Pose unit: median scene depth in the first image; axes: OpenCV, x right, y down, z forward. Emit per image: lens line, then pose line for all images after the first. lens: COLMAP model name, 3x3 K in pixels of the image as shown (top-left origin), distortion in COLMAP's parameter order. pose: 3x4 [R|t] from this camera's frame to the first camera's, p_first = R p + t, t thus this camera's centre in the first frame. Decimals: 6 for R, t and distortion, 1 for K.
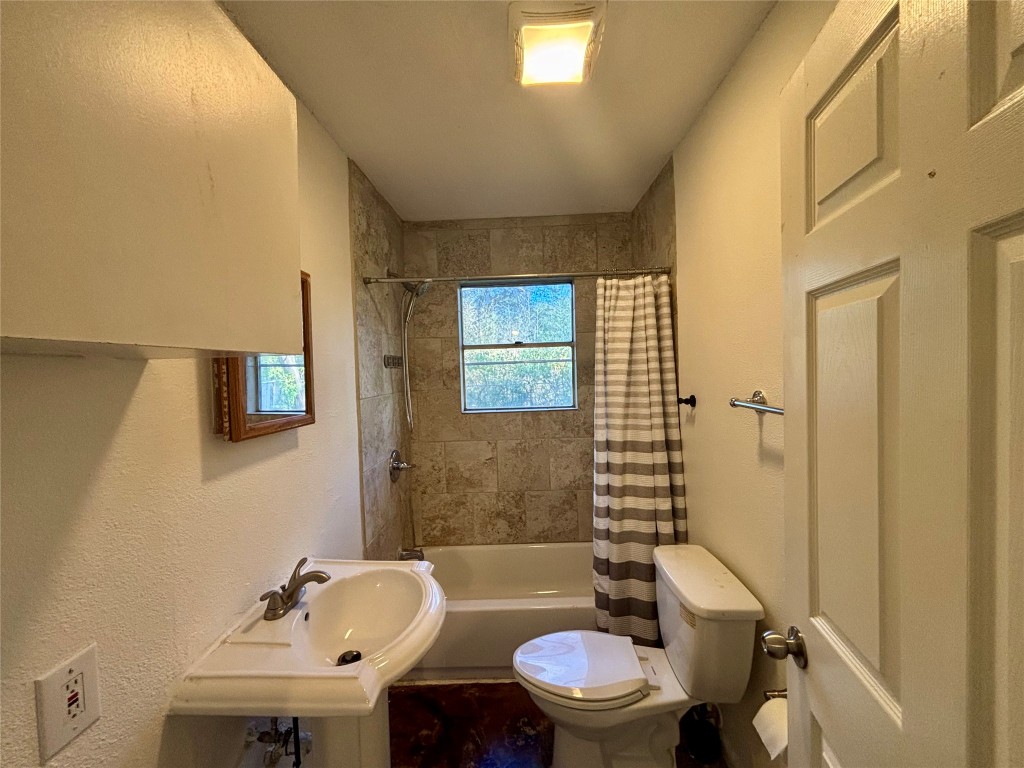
lens RADIAL K [[420.1, 0, 512.0], [0, 420.1, 384.0], [0, 0, 1]] dist [-0.002805, 0.001316]
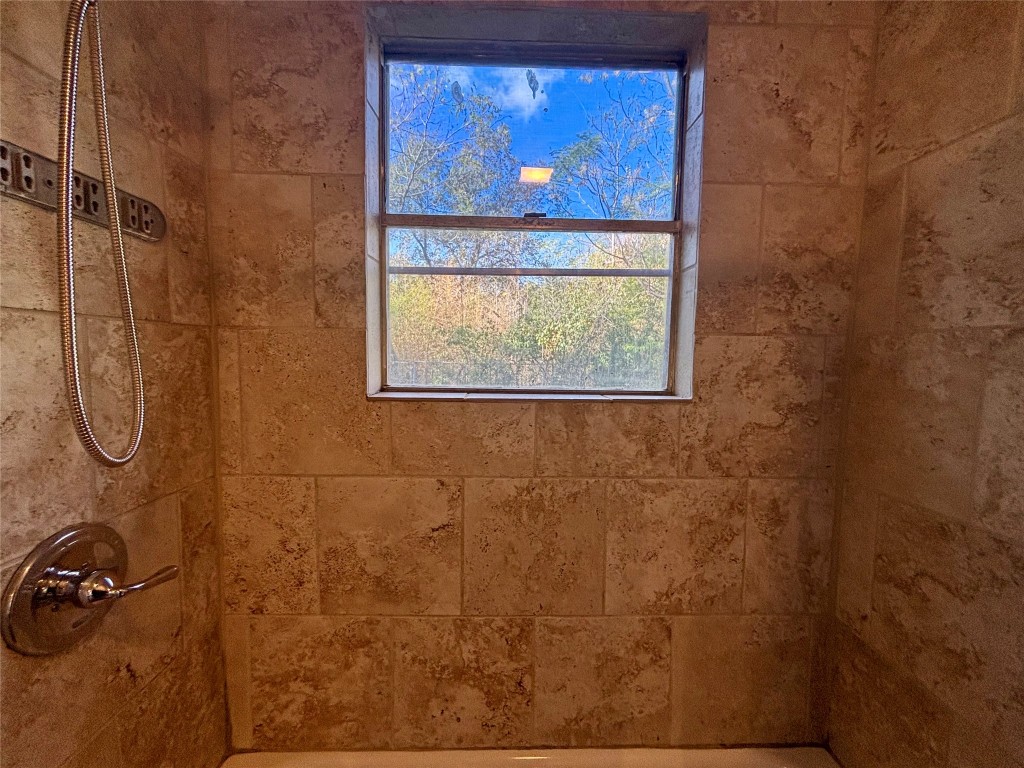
lens RADIAL K [[420.1, 0, 512.0], [0, 420.1, 384.0], [0, 0, 1]] dist [-0.002805, 0.001316]
pose [[0.998122, 0.044310, 0.042308, -0.013761], [-0.045992, 0.998154, 0.039653, 0.037833], [-0.040473, -0.041525, 0.998317, 0.638978]]
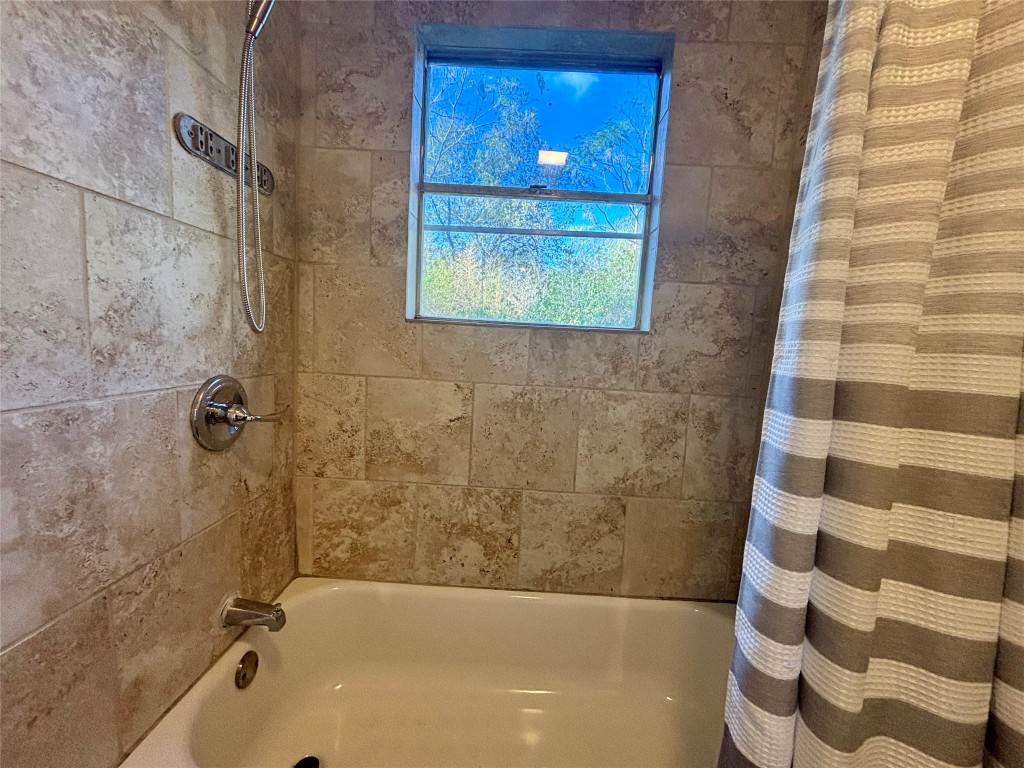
lens RADIAL K [[420.1, 0, 512.0], [0, 420.1, 384.0], [0, 0, 1]] dist [-0.002805, 0.001316]
pose [[0.996016, 0.089080, 0.004062, 0.005207], [-0.089140, 0.993394, 0.072265, 0.096717], [0.002402, -0.072340, 0.997377, 0.514745]]
